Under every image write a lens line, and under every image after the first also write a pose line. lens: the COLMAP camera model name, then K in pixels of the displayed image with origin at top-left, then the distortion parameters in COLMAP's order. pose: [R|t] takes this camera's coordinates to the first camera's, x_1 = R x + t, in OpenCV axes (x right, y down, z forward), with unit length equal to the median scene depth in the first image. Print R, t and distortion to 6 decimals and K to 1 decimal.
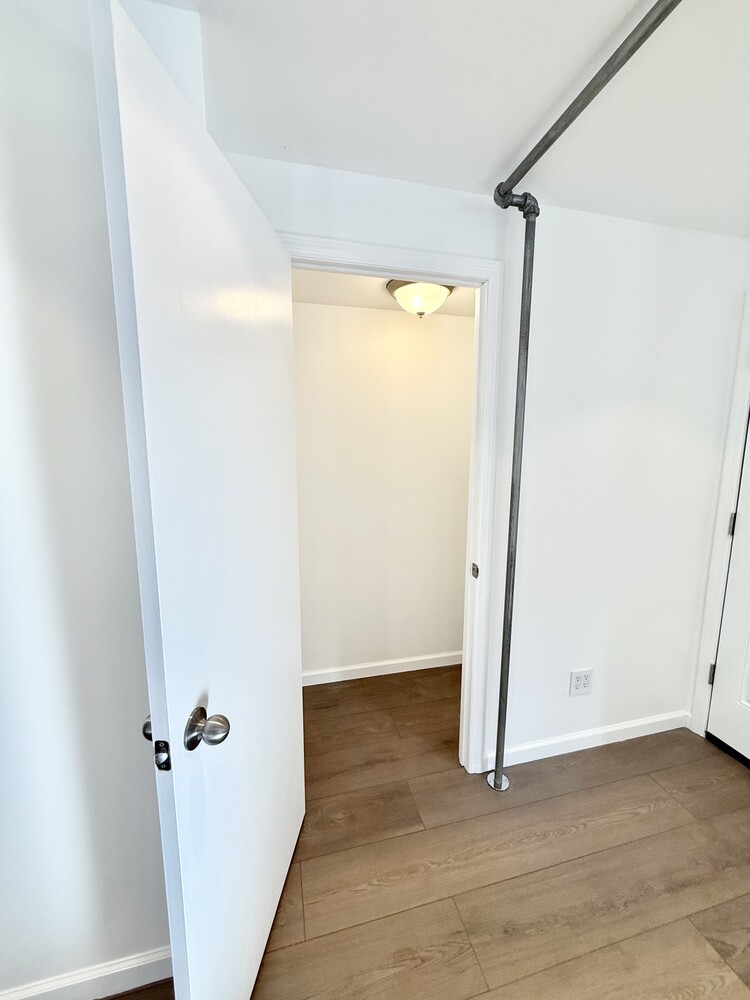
lens RADIAL K [[397.8, 0, 375.0], [0, 397.8, 500.0], [0, 0, 1]] dist [-0.000493, -0.000129]
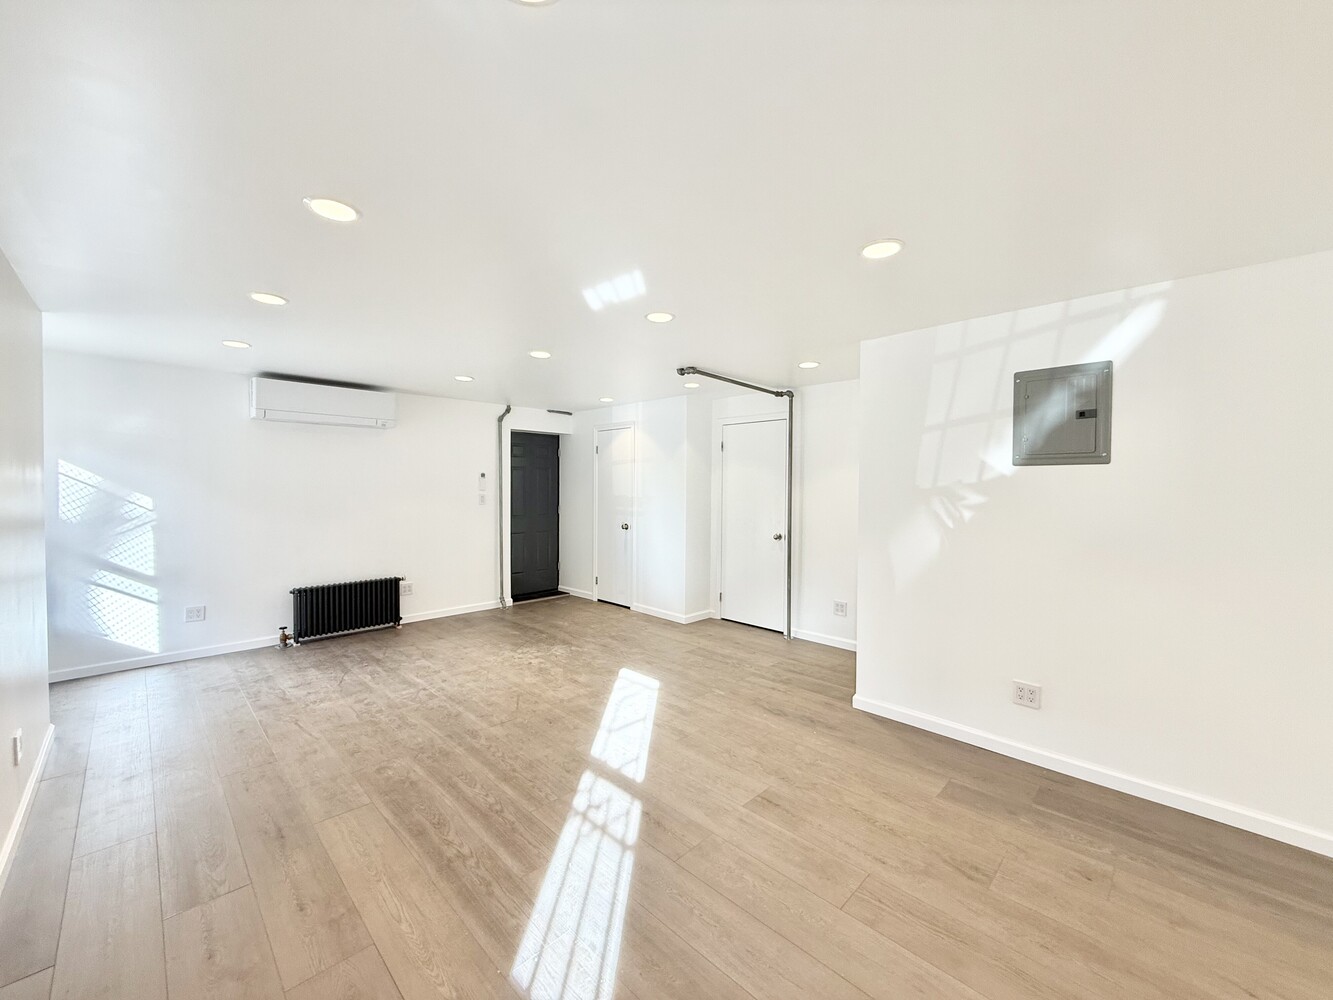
lens RADIAL K [[530.2, 0, 662.0], [0, 530.2, 497.7], [0, 0, 1]] dist [-0.000493, -0.000129]
pose [[0.509638, 0.020799, -0.860137, 2.299279], [-0.127782, 0.990451, -0.051761, 0.179540], [0.850847, 0.136290, 0.507429, -1.099094]]
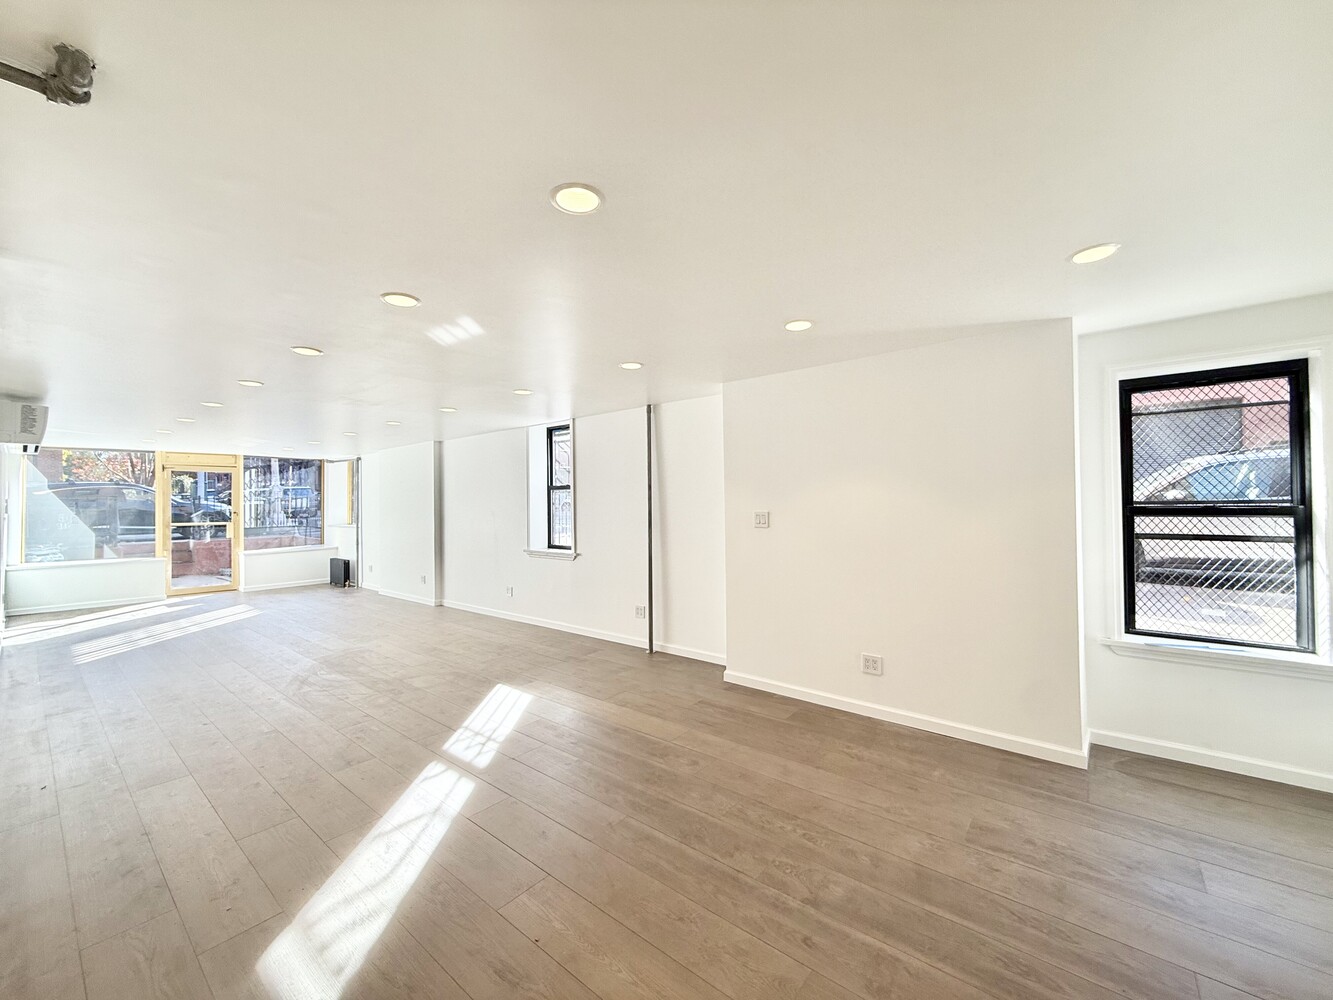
lens RADIAL K [[530.2, 0, 662.0], [0, 530.2, 497.7], [0, 0, 1]] dist [-0.000493, -0.000129]
pose [[-0.592715, 0.014978, 0.805273, -0.570120], [0.126290, 0.989188, 0.074556, 0.034046], [-0.795449, 0.145889, -0.588198, -0.021597]]
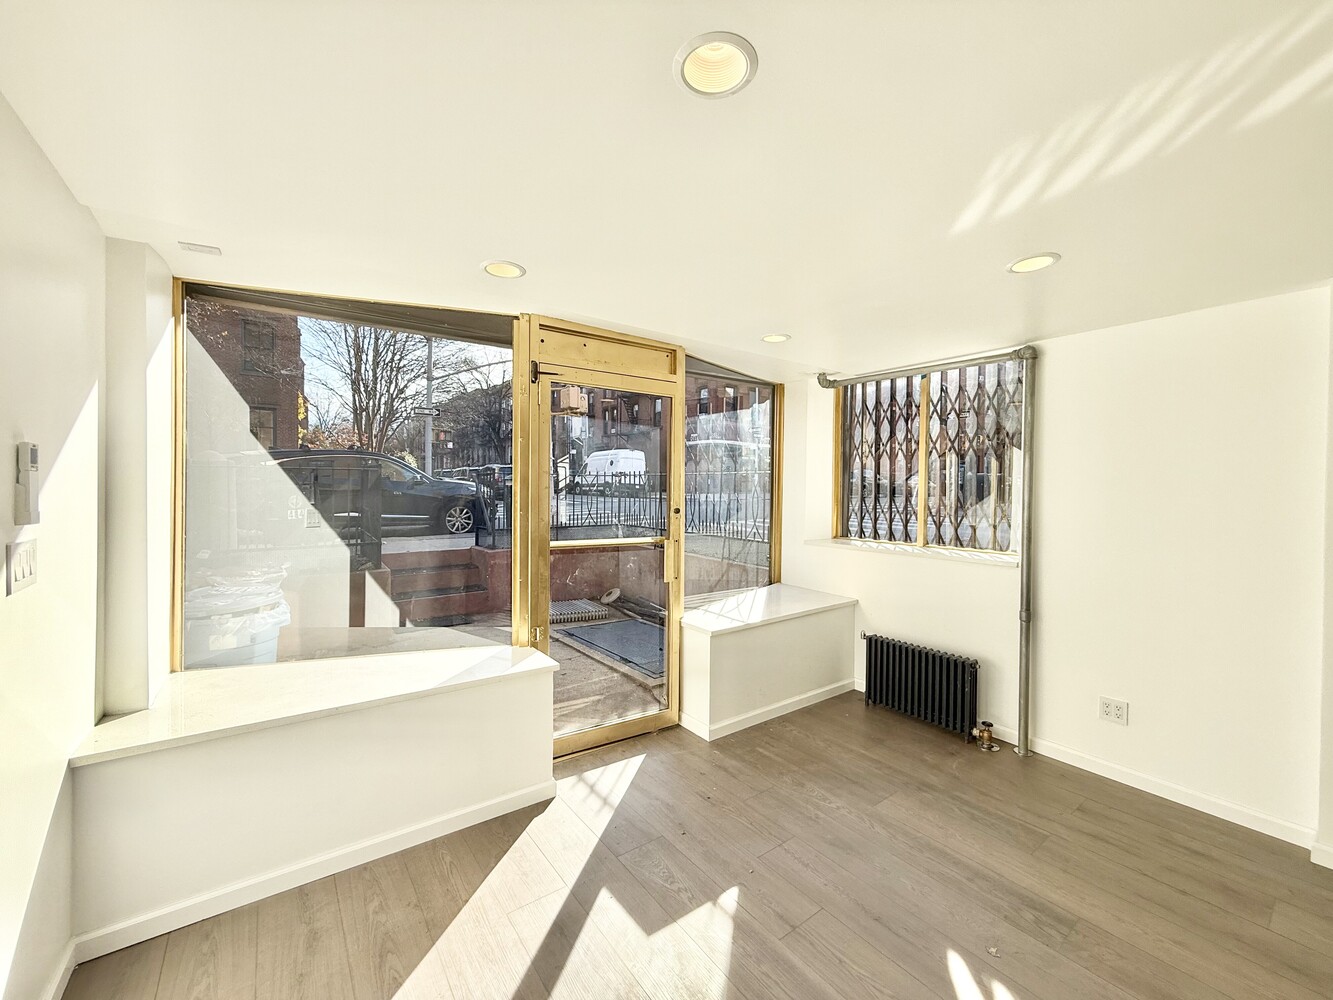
lens RADIAL K [[530.2, 0, 662.0], [0, 530.2, 497.7], [0, 0, 1]] dist [-0.000493, -0.000129]
pose [[-0.376700, -0.018794, 0.926145, 4.312709], [0.123998, 0.989773, 0.070521, -0.139803], [-0.917999, 0.141405, -0.370517, 0.983163]]
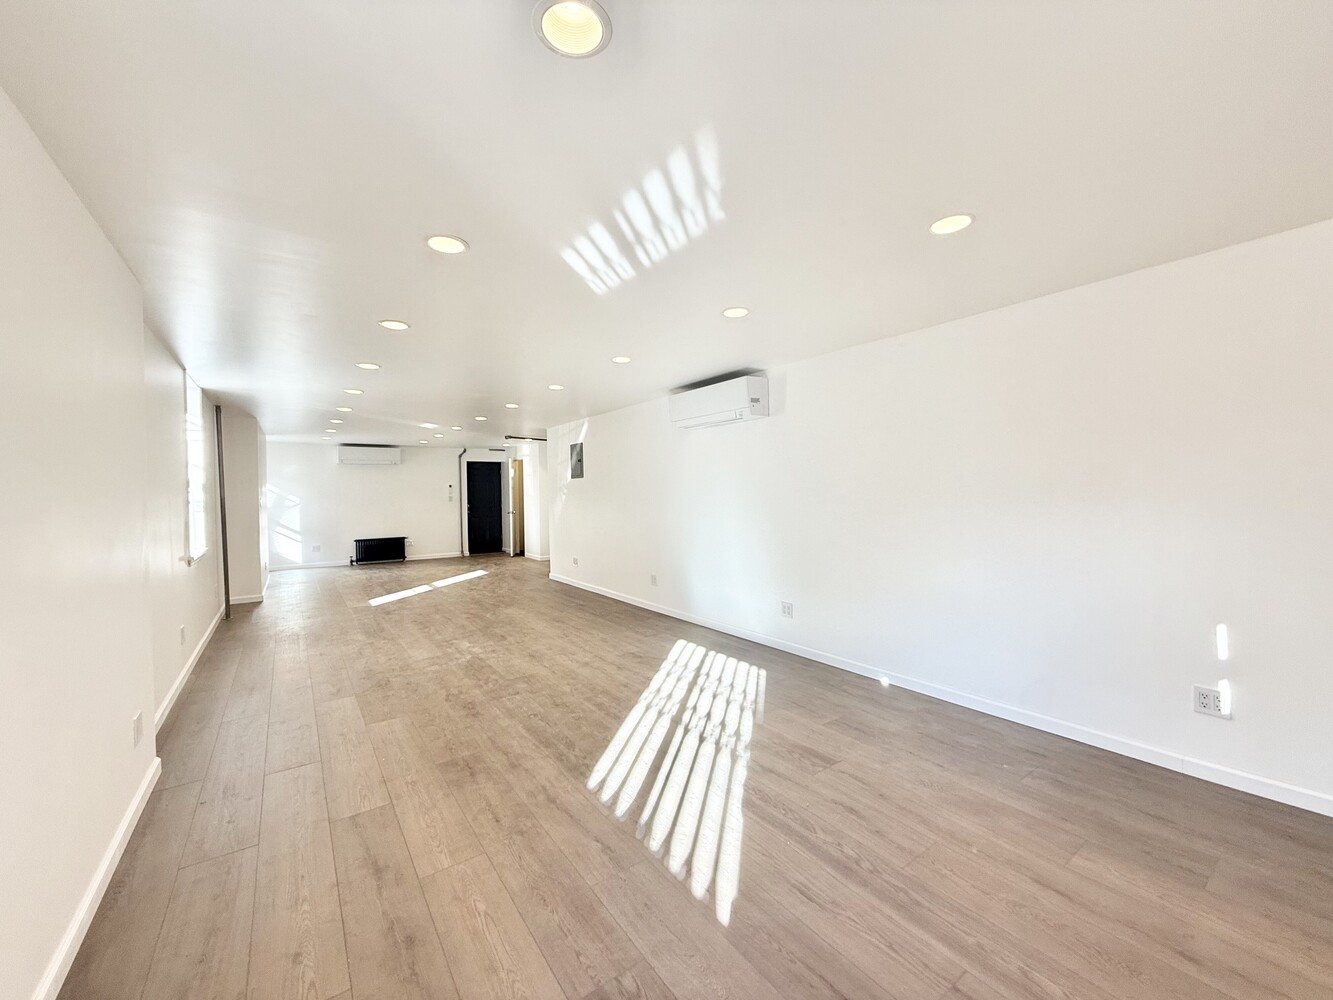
lens RADIAL K [[531.8, 0, 666.5], [0, 531.8, 500.0], [0, 0, 1]] dist [0.000010, 0.000141]
pose [[0.360258, 0.004570, -0.932842, 5.733906], [-0.116357, 0.992399, -0.040074, 0.131279], [0.925568, 0.122980, 0.358051, -0.253521]]
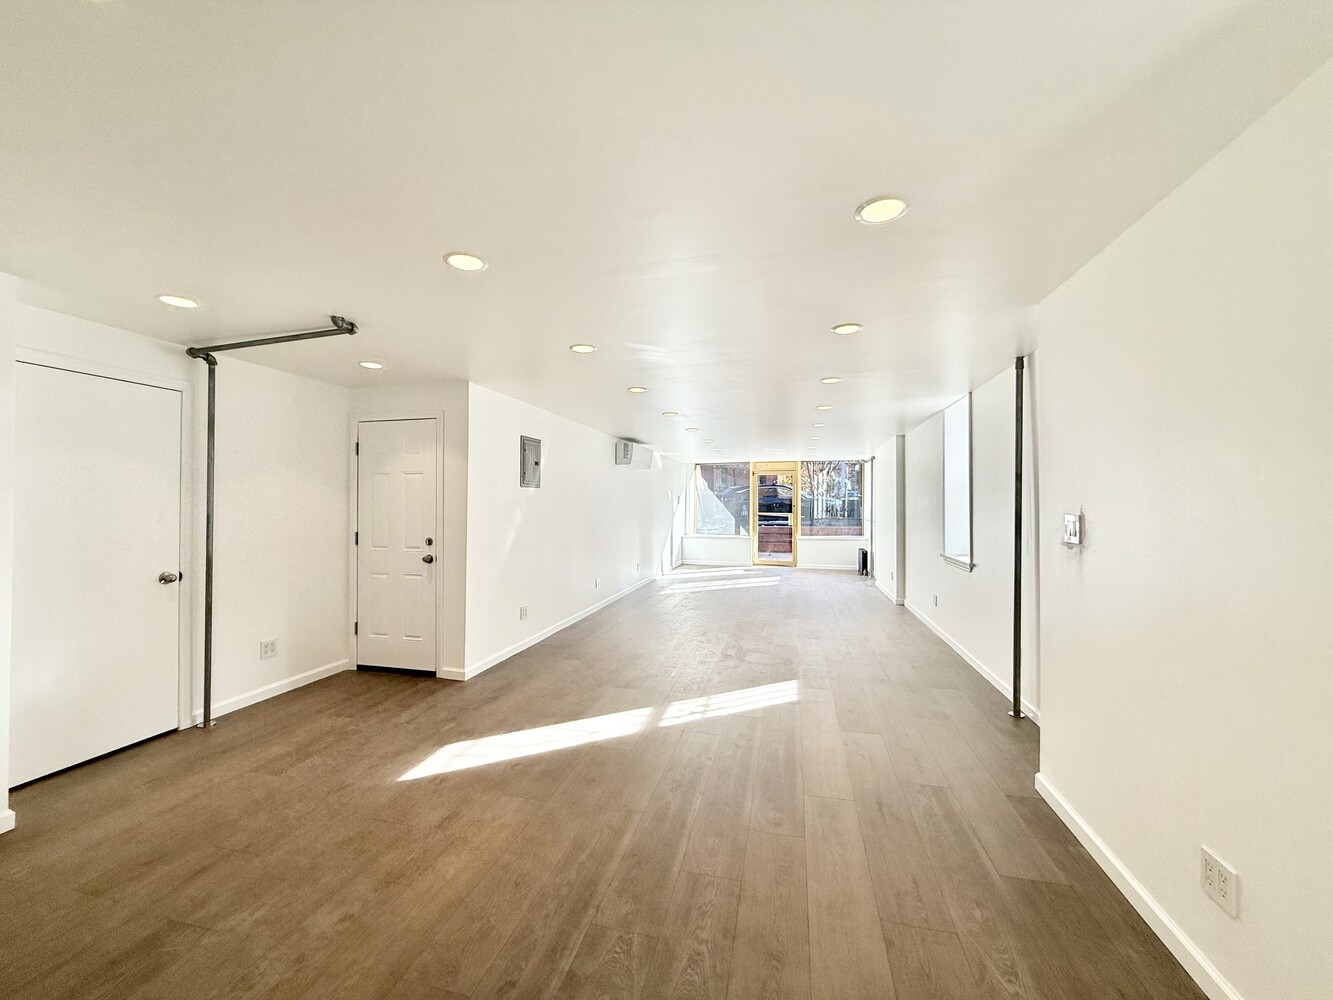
lens RADIAL K [[531.8, 0, 666.5], [0, 531.8, 500.0], [0, 0, 1]] dist [0.000010, 0.000141]
pose [[0.464718, 0.005332, 0.885443, -0.592658], [0.126032, 0.989402, -0.072105, 0.241121], [-0.876444, 0.145103, 0.459121, -1.380885]]
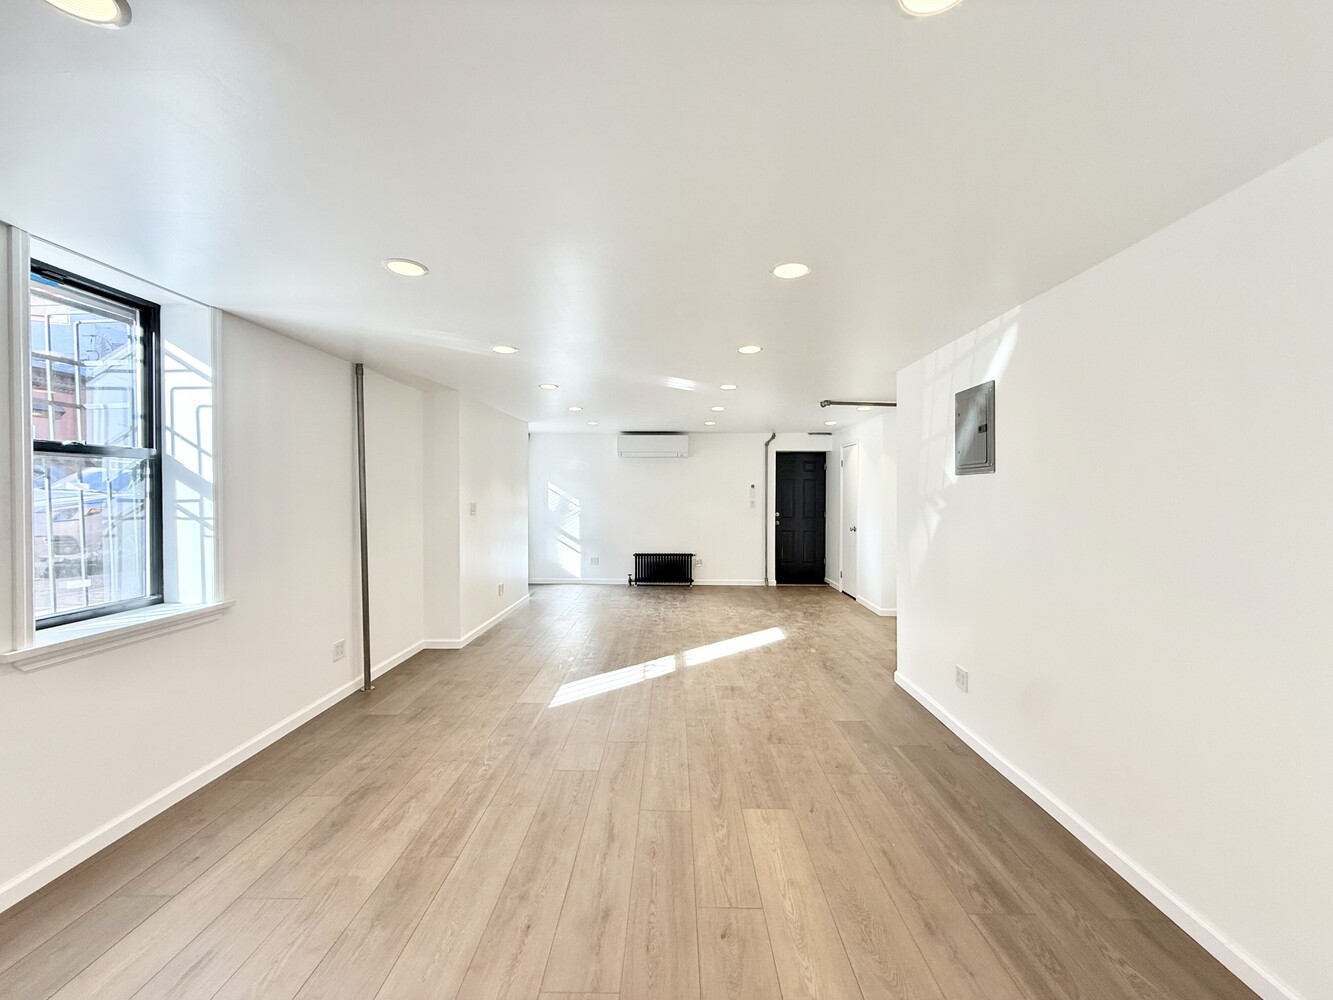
lens RADIAL K [[530.2, 0, 662.0], [0, 530.2, 497.7], [0, 0, 1]] dist [-0.000493, -0.000129]
pose [[-0.269074, 0.007484, -0.963090, 3.442007], [-0.140832, 0.988916, 0.047031, 0.004749], [0.952767, 0.148288, -0.265038, 0.088177]]
